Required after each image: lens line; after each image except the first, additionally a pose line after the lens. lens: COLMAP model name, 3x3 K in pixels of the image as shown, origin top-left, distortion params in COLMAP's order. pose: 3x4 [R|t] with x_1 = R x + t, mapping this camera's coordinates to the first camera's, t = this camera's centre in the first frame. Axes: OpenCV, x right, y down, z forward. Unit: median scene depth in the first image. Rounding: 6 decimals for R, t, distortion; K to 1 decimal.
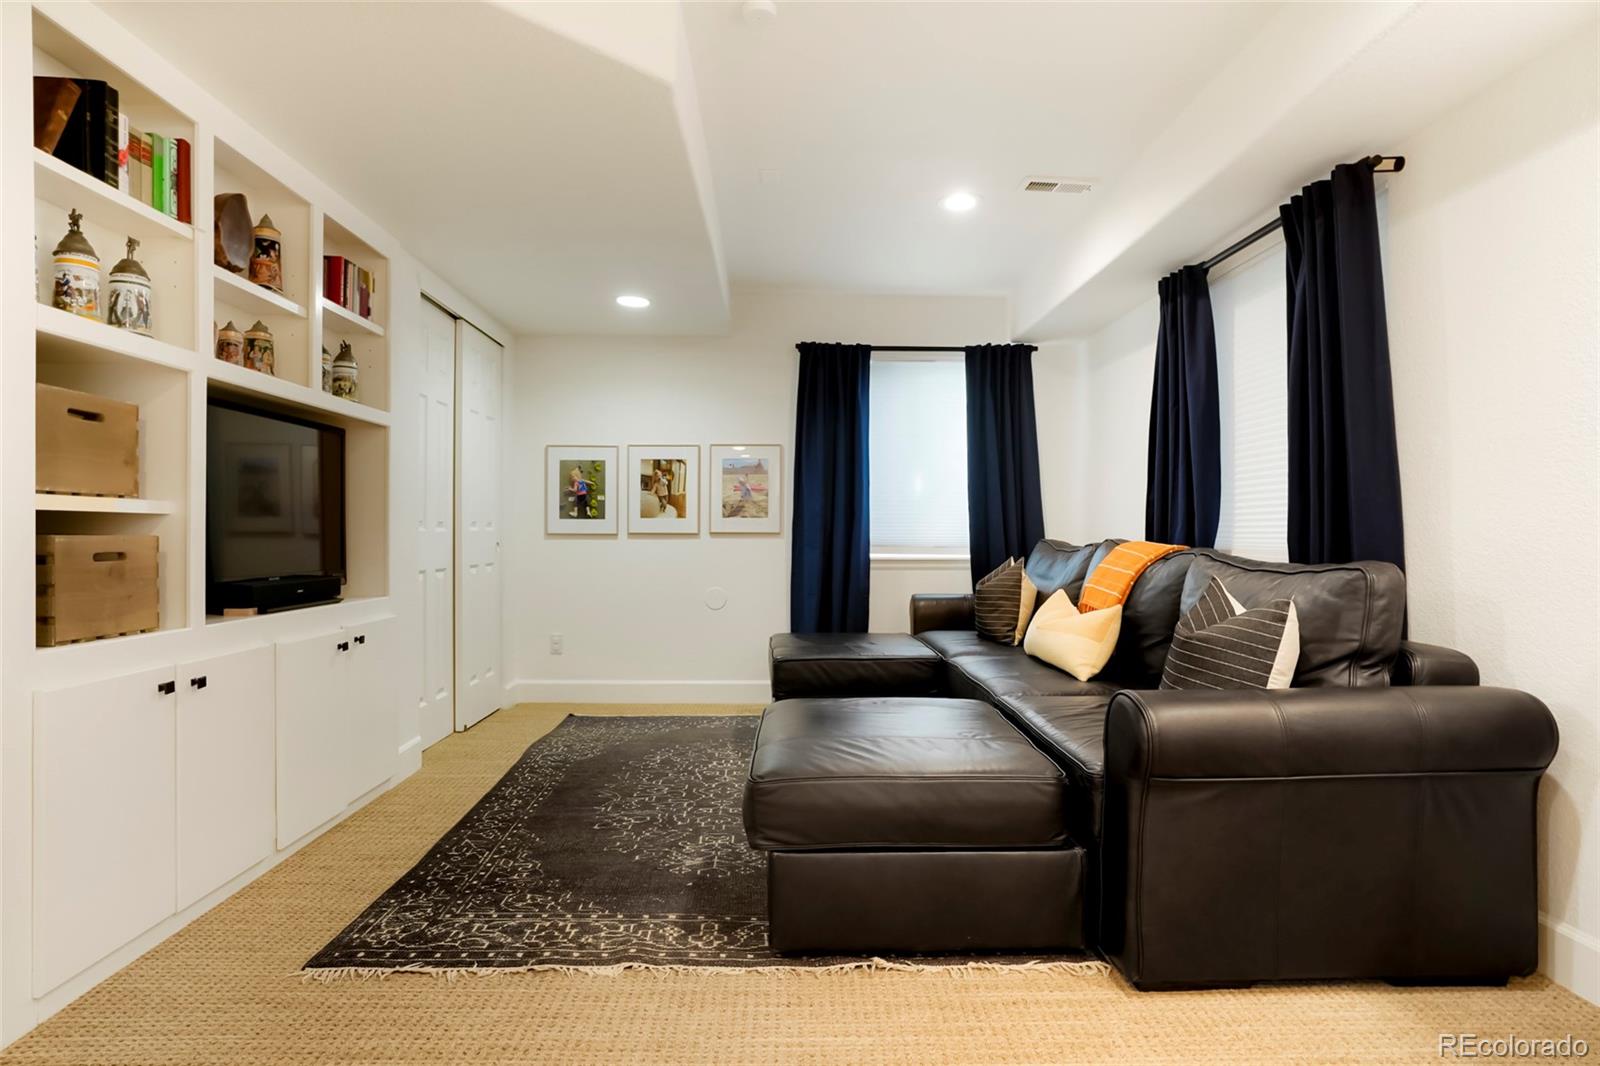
lens RADIAL K [[930.9, 0, 798.7], [0, 930.9, 529.0], [0, 0, 1]] dist [-0.031748, 0.010540]
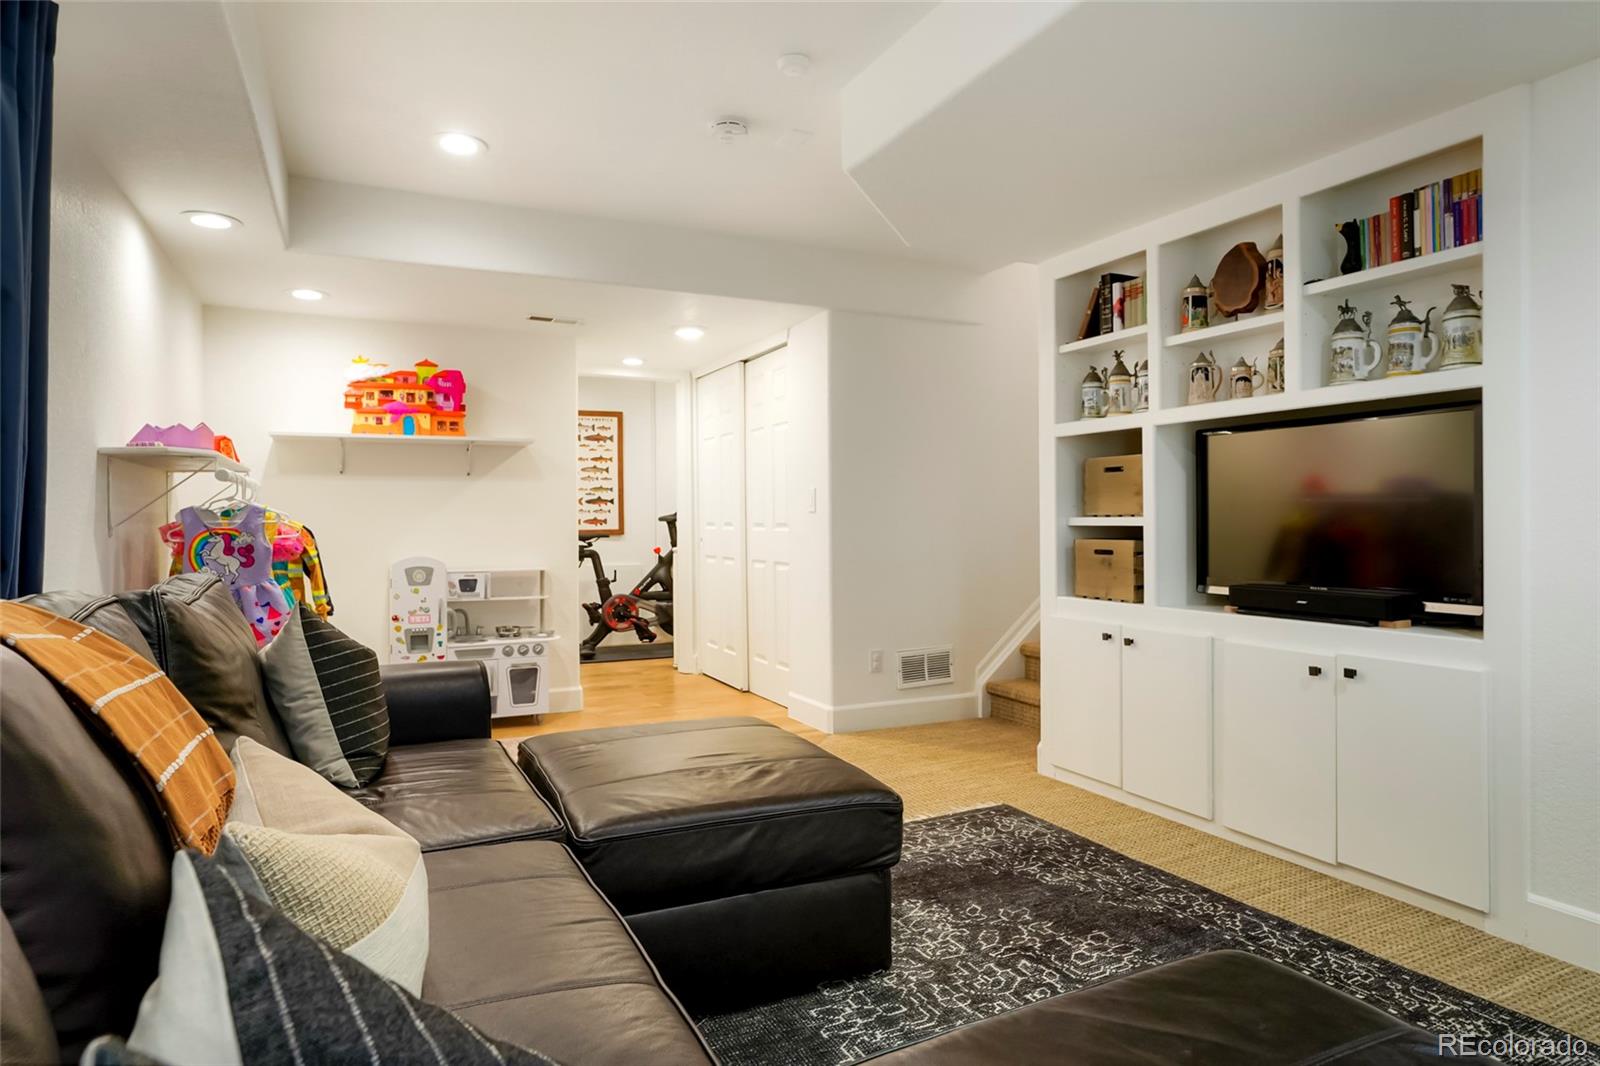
lens RADIAL K [[919.7, 0, 797.0], [0, 919.7, 528.3], [0, 0, 1]] dist [0.004226, 0.000207]
pose [[-0.912750, 0.003826, -0.408501, 0.397697], [0.003621, 0.999993, 0.001276, -0.015759], [0.408503, -0.000314, -0.912757, 1.995558]]
